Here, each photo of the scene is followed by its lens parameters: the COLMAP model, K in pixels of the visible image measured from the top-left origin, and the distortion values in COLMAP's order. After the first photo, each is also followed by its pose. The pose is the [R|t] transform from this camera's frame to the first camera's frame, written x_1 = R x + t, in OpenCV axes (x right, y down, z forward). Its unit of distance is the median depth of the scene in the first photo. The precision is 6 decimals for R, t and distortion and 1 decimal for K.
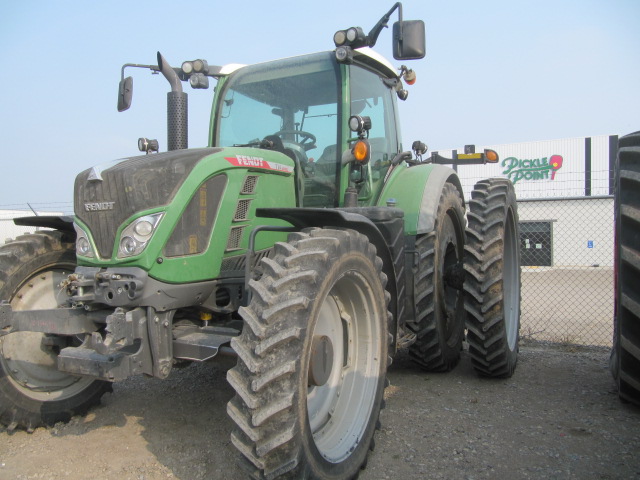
lens RADIAL K [[532.5, 0, 320.2], [0, 532.5, 239.4], [0, 0, 1]] dist [-0.053021, 0.014787]
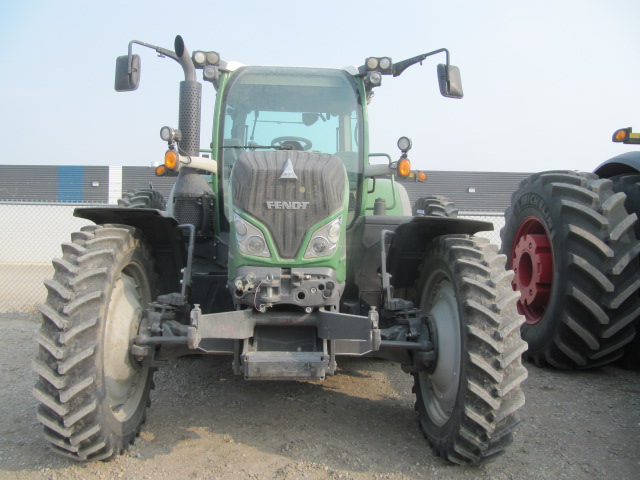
lens RADIAL K [[532.5, 0, 320.7], [0, 532.5, 240.6], [0, 0, 1]] dist [-0.053021, 0.014787]
pose [[0.873645, 0.029487, 0.485670, -0.683715], [-0.028778, 0.999546, -0.008920, 0.007994], [-0.485713, -0.006183, 0.874097, 0.082967]]
